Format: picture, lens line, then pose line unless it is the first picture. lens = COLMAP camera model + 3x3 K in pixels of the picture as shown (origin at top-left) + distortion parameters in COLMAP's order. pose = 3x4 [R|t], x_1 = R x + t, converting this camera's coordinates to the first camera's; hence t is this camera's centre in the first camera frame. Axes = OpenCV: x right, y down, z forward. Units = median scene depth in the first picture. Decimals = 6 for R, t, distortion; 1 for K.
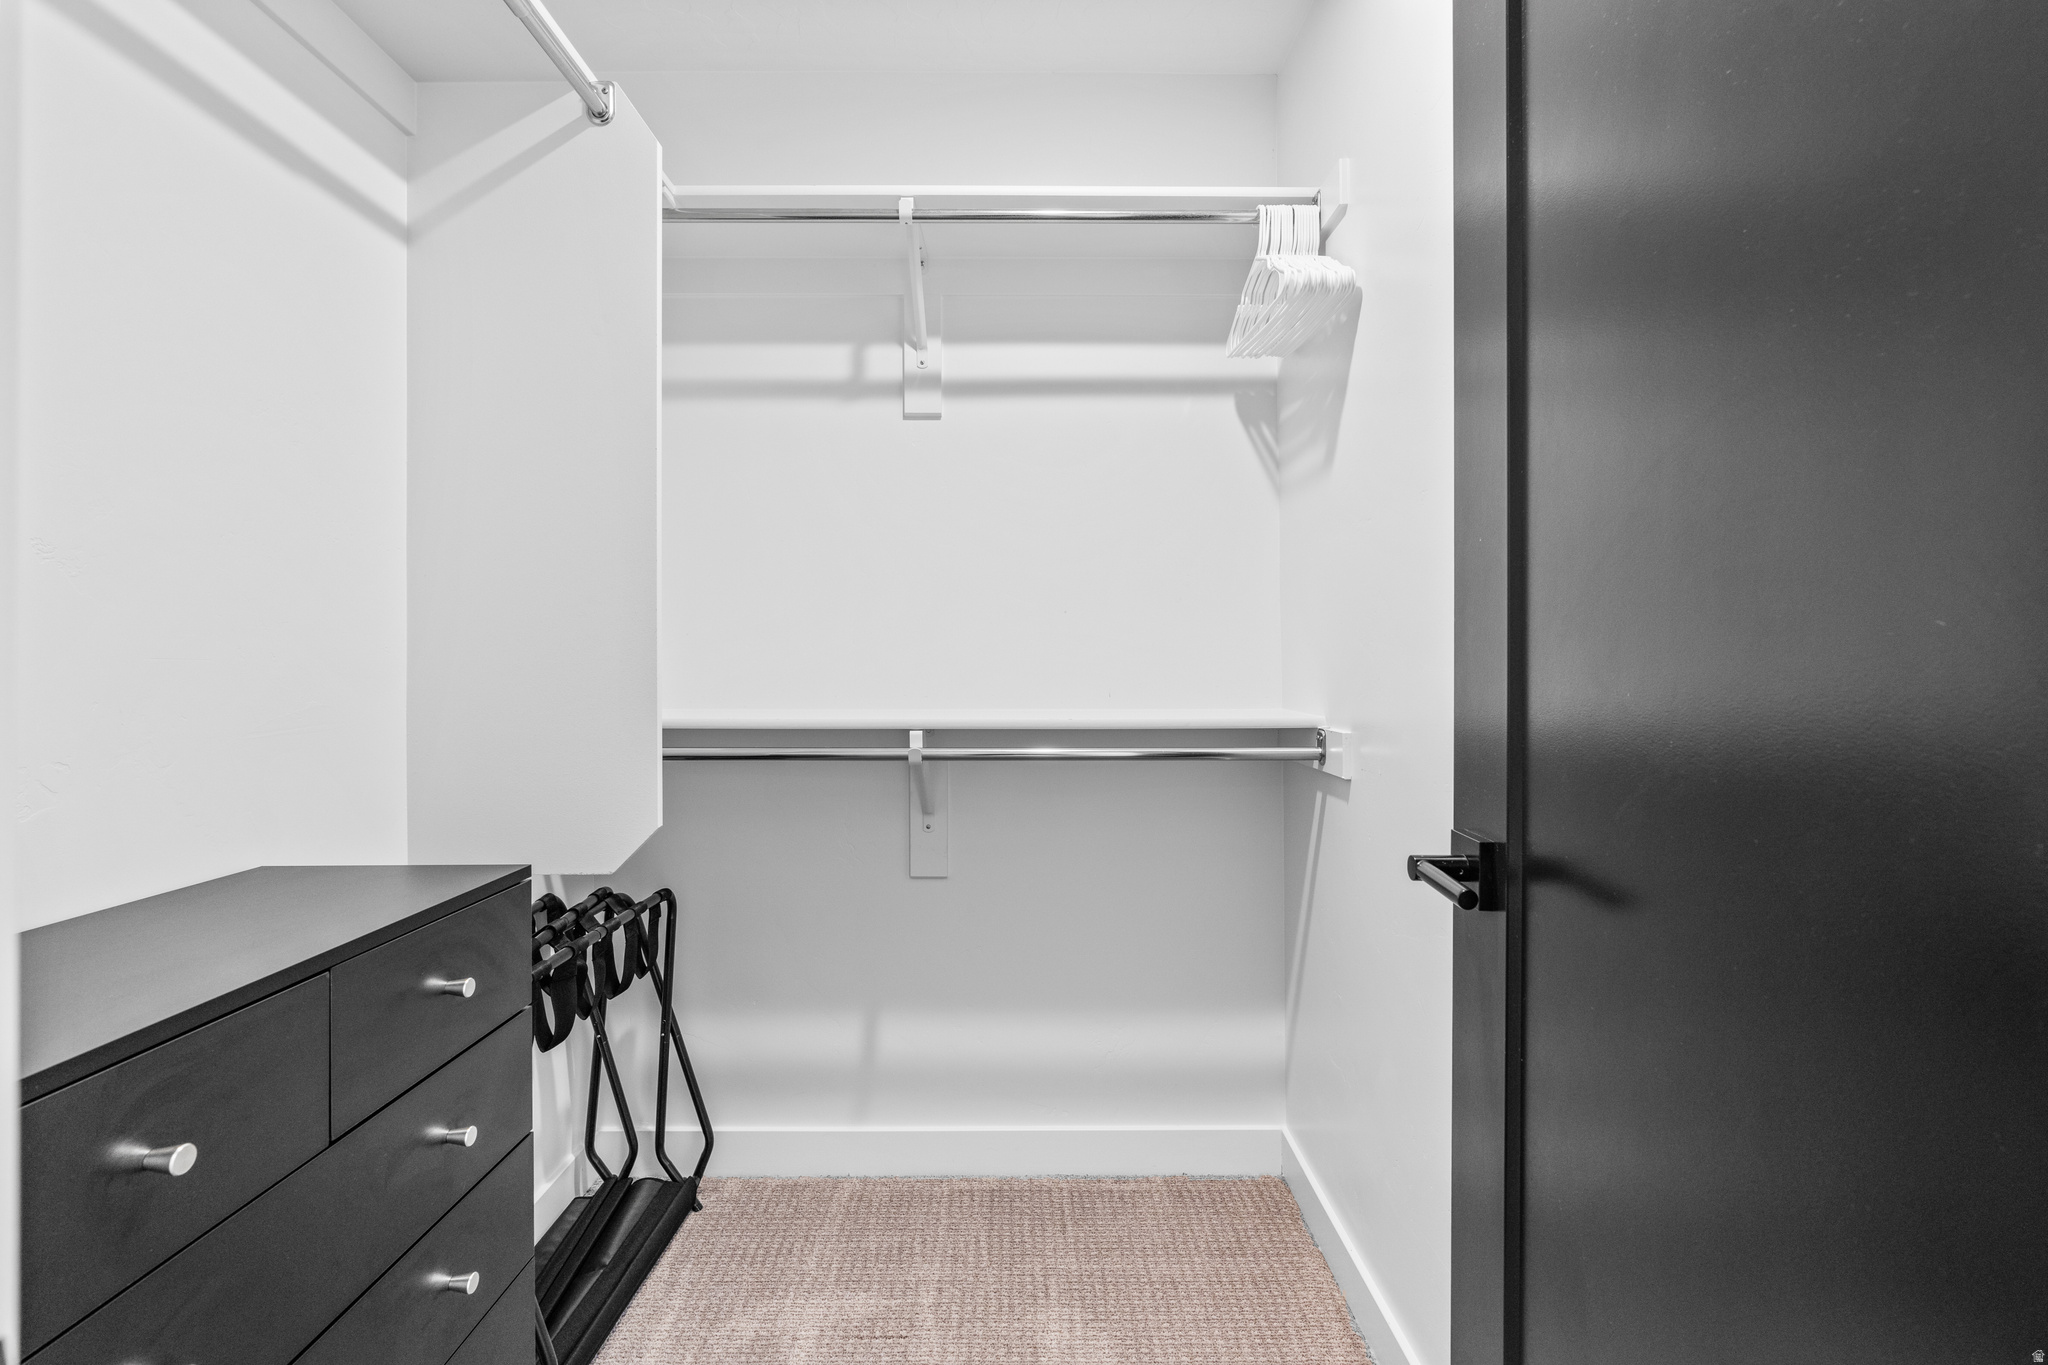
lens RADIAL K [[925.7, 0, 1016.5], [0, 925.7, 678.5], [0, 0, 1]] dist [-0.011330, 0.003302]
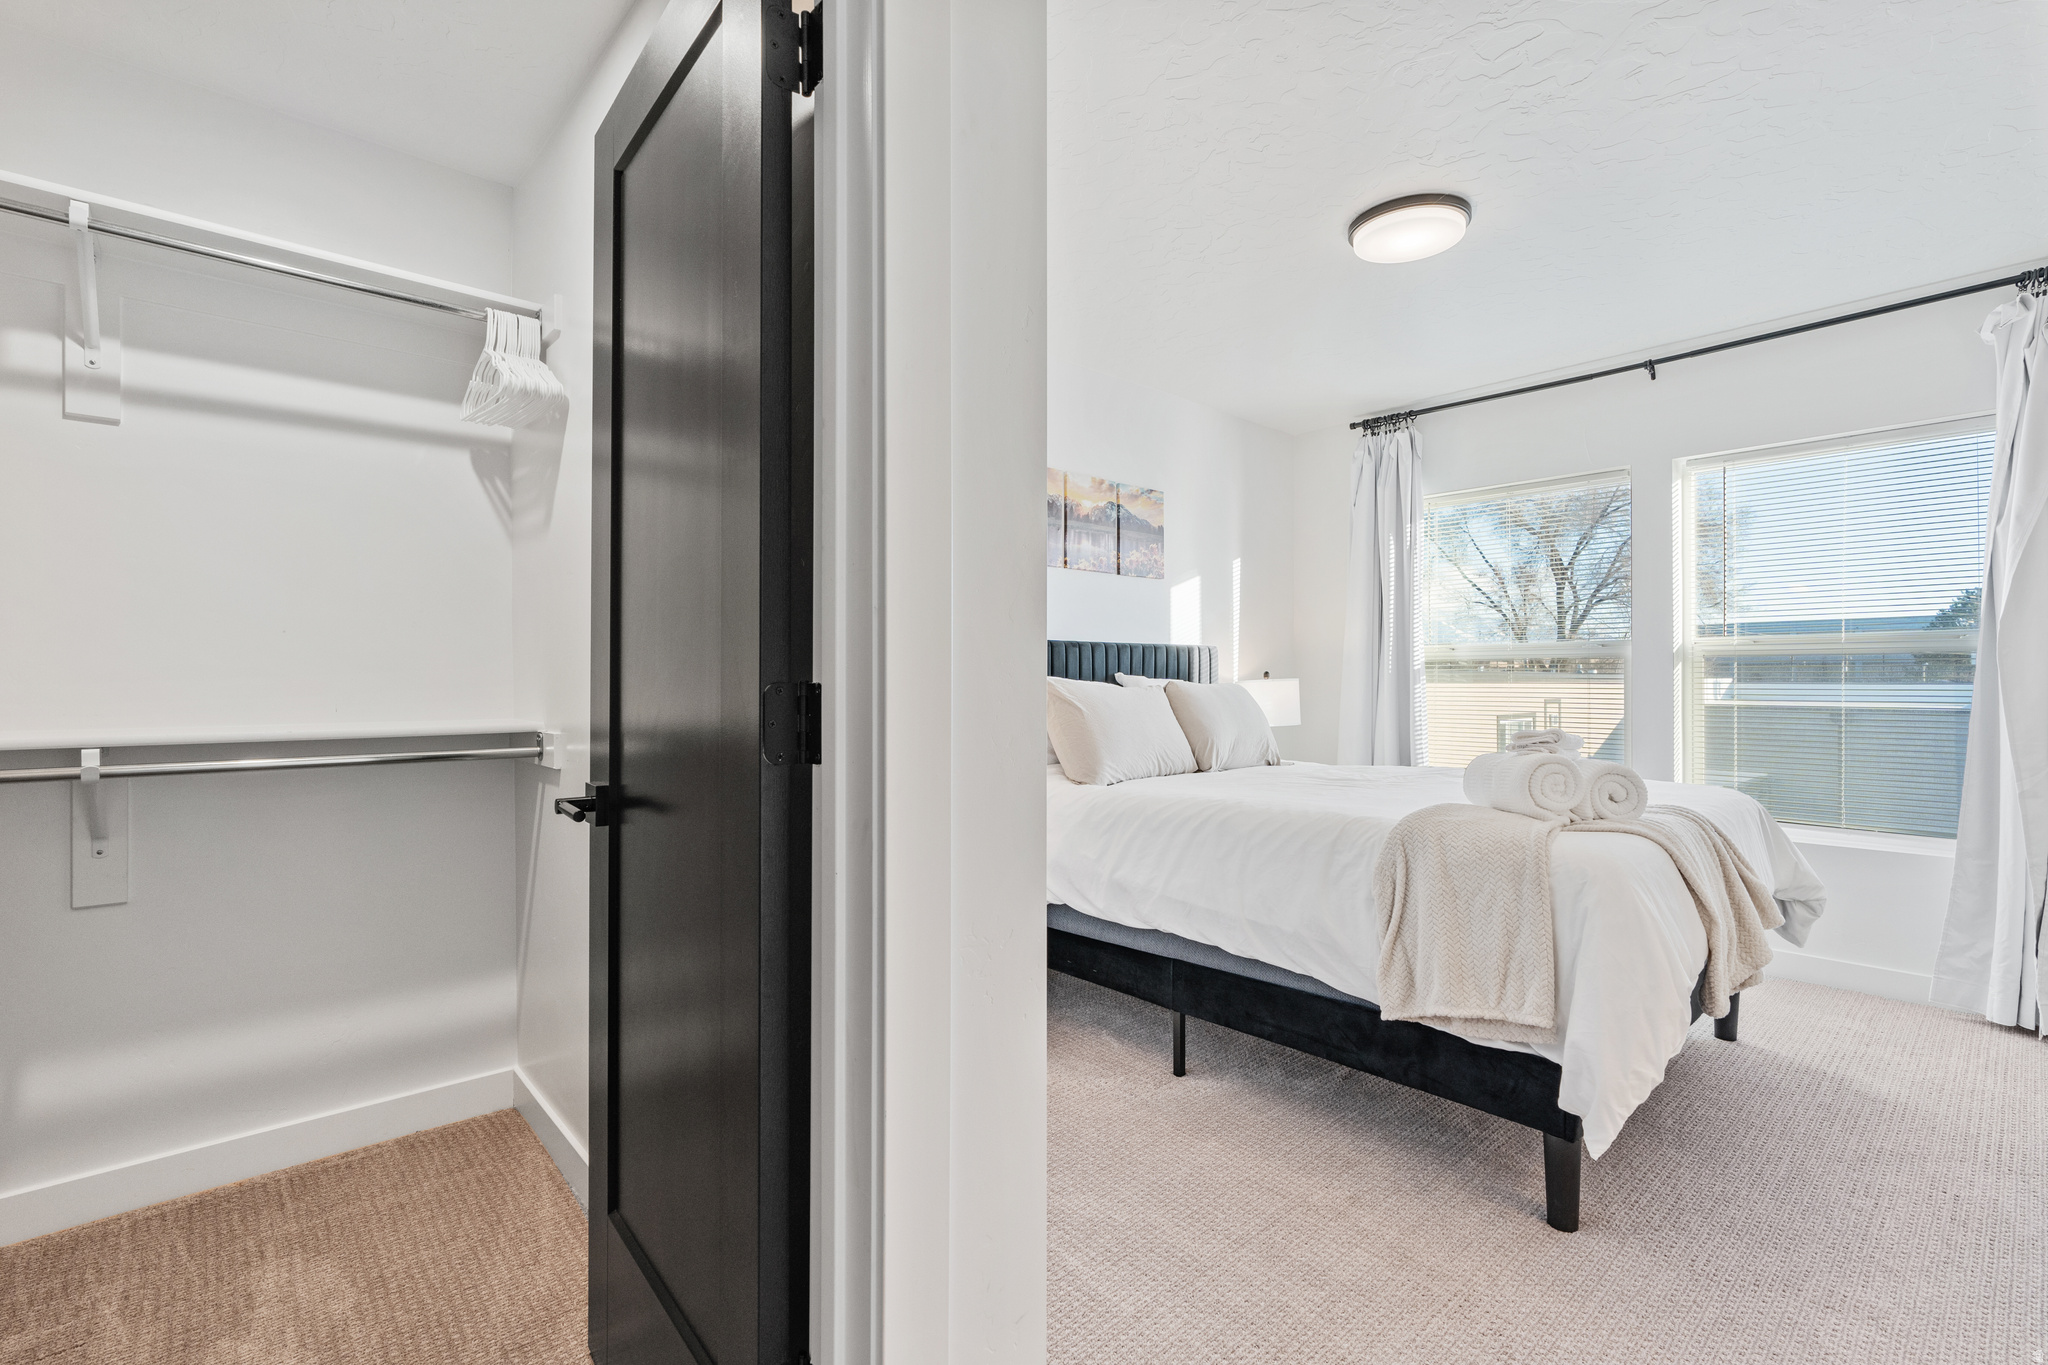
lens RADIAL K [[925.7, 0, 1031.0], [0, 925.7, 676.4], [0, 0, 1]] dist [-0.011330, 0.003302]
pose [[0.741613, 0.003620, 0.670819, -0.021552], [0.007728, 0.999873, -0.013939, 0.000529], [-0.670784, 0.015521, 0.741490, -0.391856]]
